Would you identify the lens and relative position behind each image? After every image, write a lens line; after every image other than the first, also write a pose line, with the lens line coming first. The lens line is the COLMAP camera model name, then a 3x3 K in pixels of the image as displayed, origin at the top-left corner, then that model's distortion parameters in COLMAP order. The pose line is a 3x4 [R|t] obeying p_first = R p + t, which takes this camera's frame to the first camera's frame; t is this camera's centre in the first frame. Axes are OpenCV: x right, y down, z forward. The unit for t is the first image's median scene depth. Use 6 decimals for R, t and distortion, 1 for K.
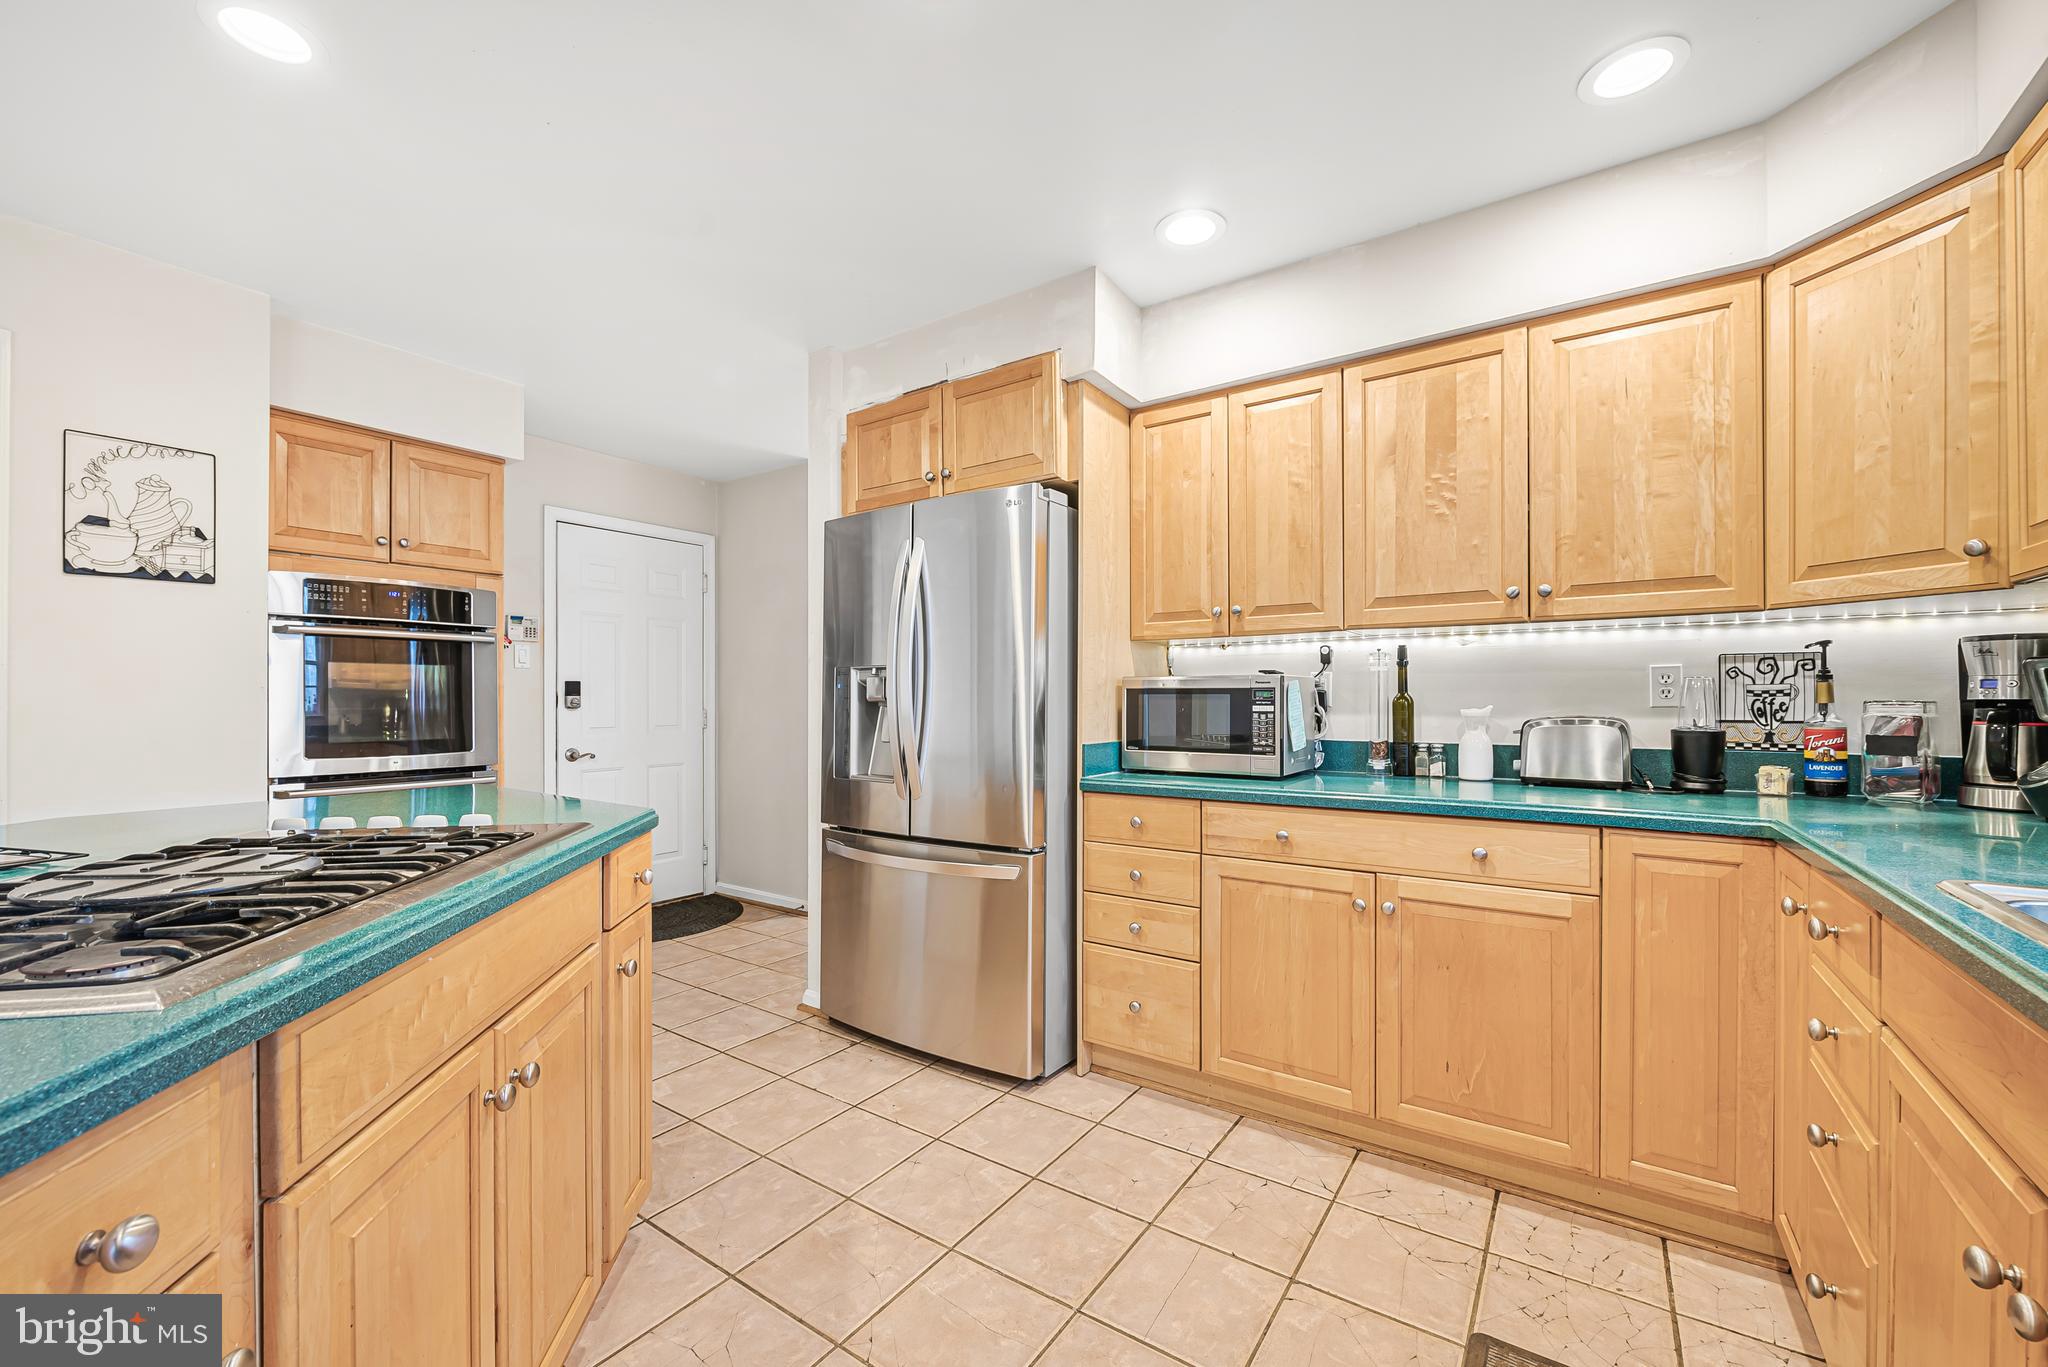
lens RADIAL K [[816.9, 0, 1030.0], [0, 816.9, 697.0], [0, 0, 1]] dist [-0.005090, -0.000808]
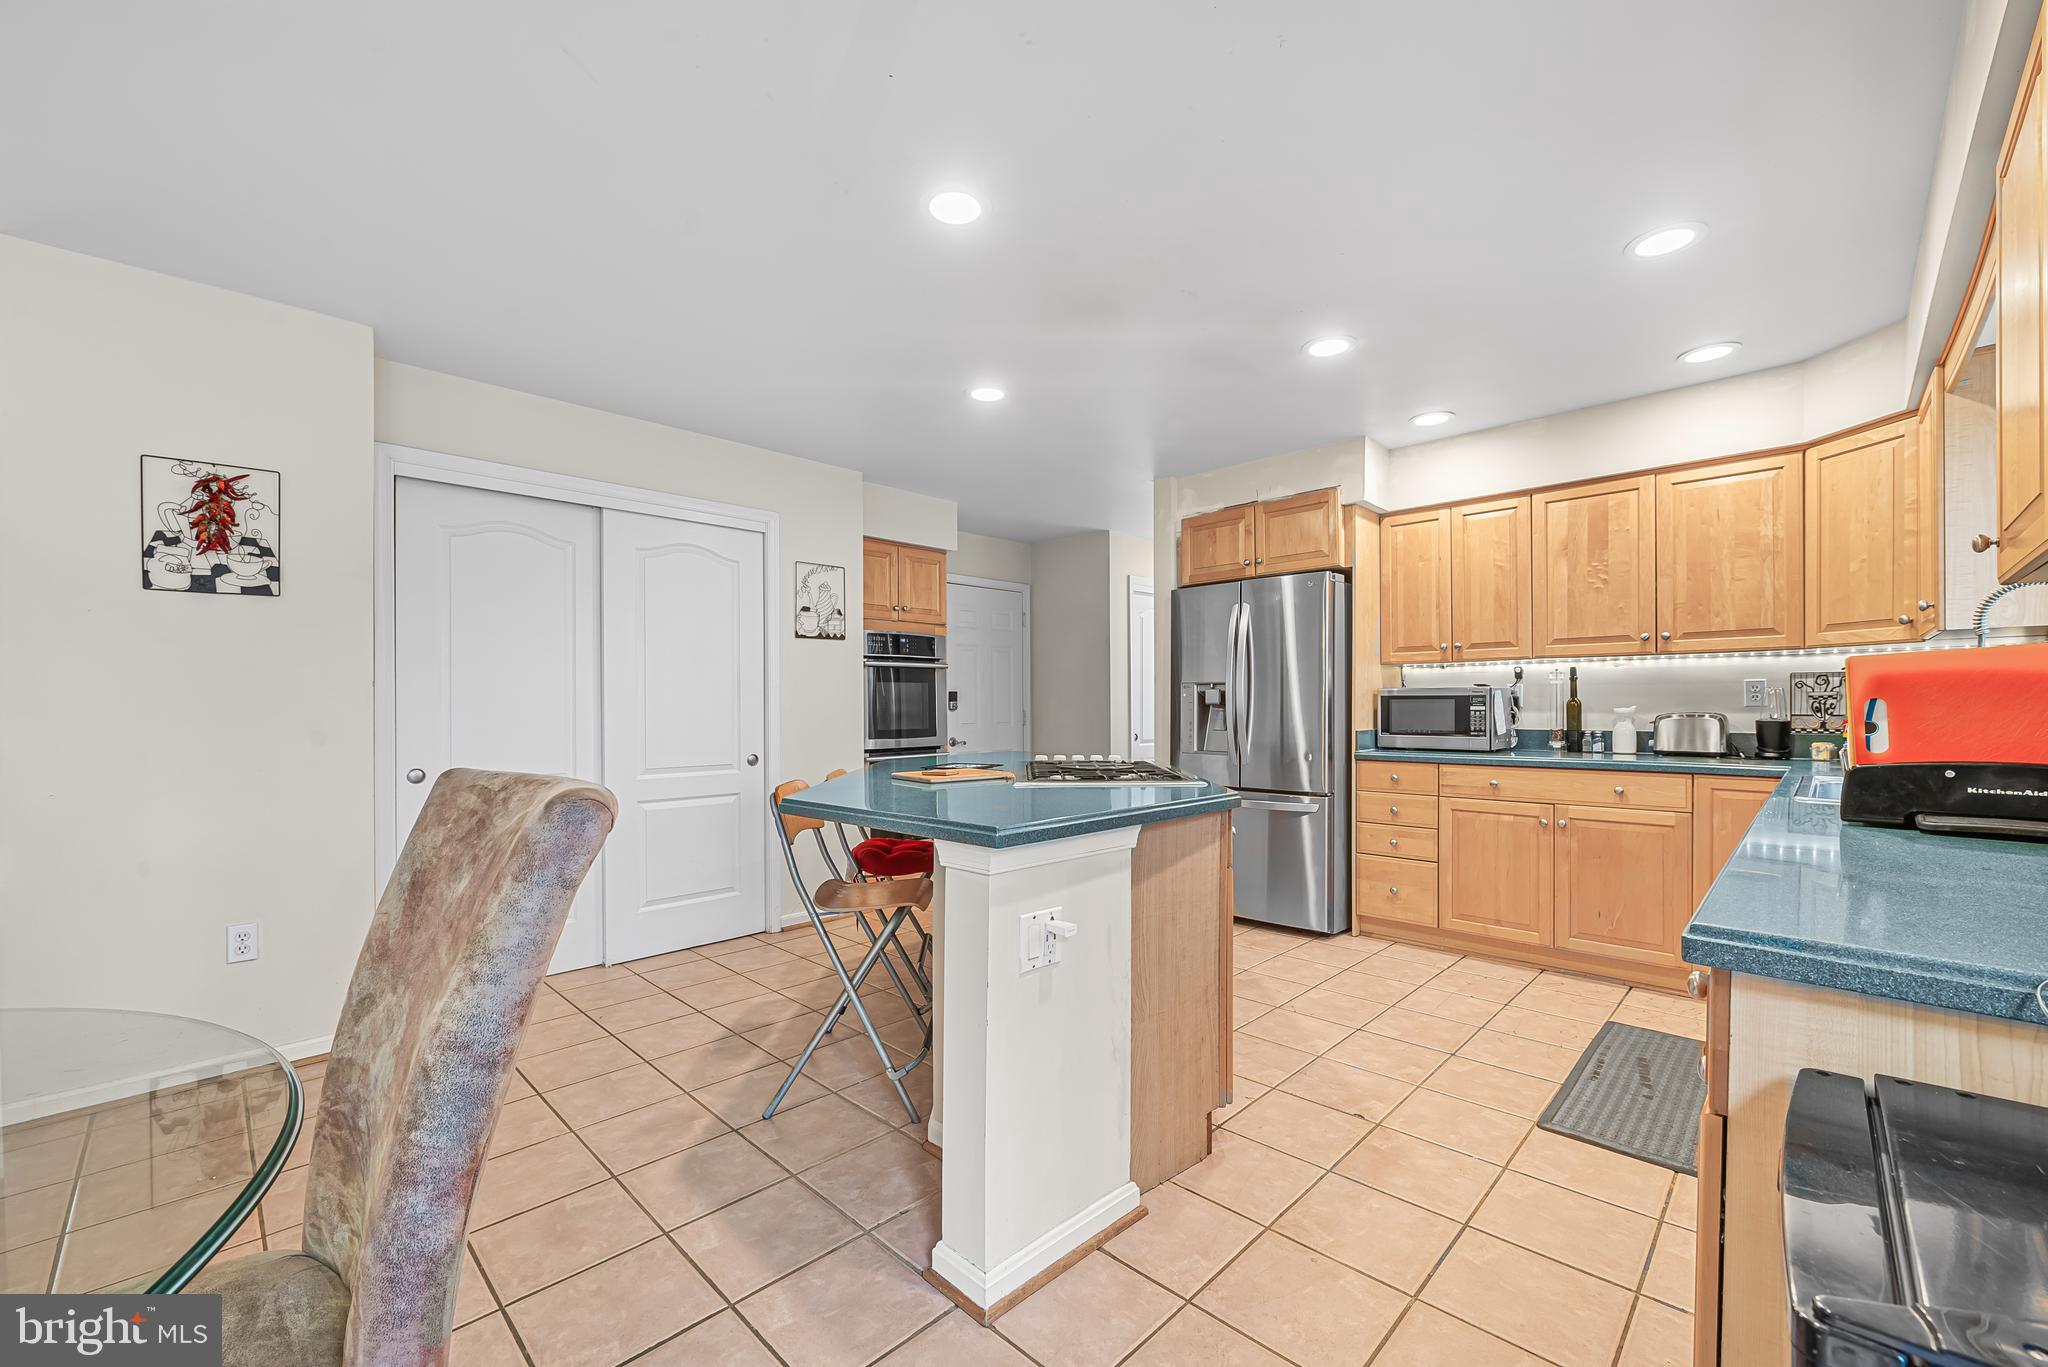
lens RADIAL K [[816.9, 0, 1030.0], [0, 816.9, 703.8], [0, 0, 1]] dist [-0.005090, -0.000808]
pose [[0.984768, -0.003112, -0.173844, -0.310258], [0.003765, 0.999987, 0.003424, -0.003102], [0.173831, -0.004027, 0.984767, -0.751088]]
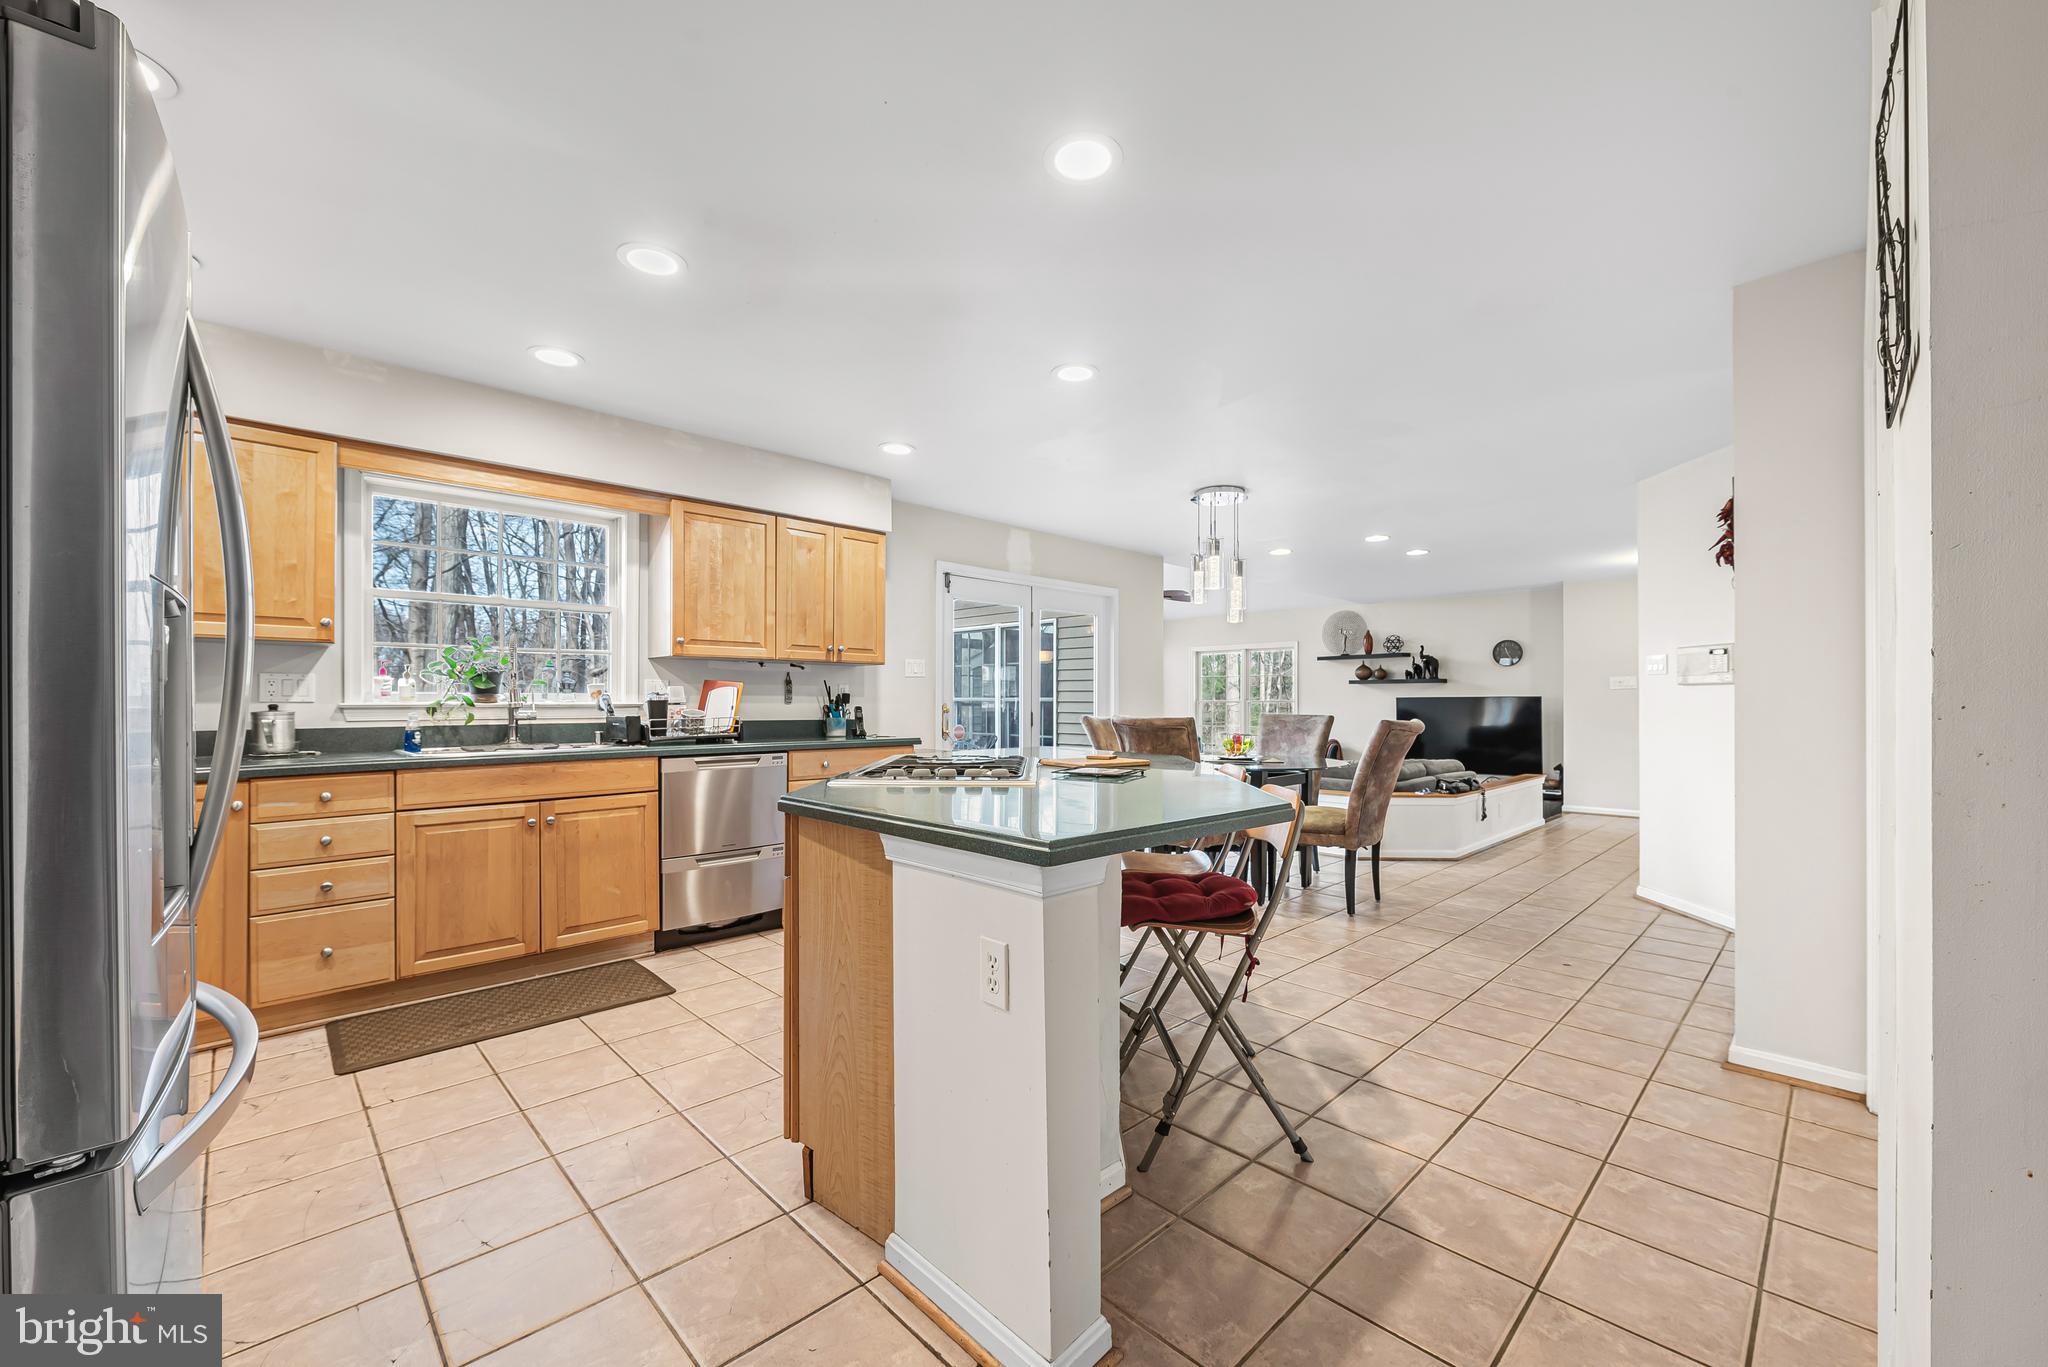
lens RADIAL K [[816.9, 0, 1042.7], [0, 816.9, 701.1], [0, 0, 1]] dist [-0.005090, -0.000808]
pose [[-0.983555, -0.001004, 0.180607, -0.747632], [-0.001814, 0.999989, -0.004324, 0.012083], [-0.180600, -0.004581, -0.983546, 1.509079]]
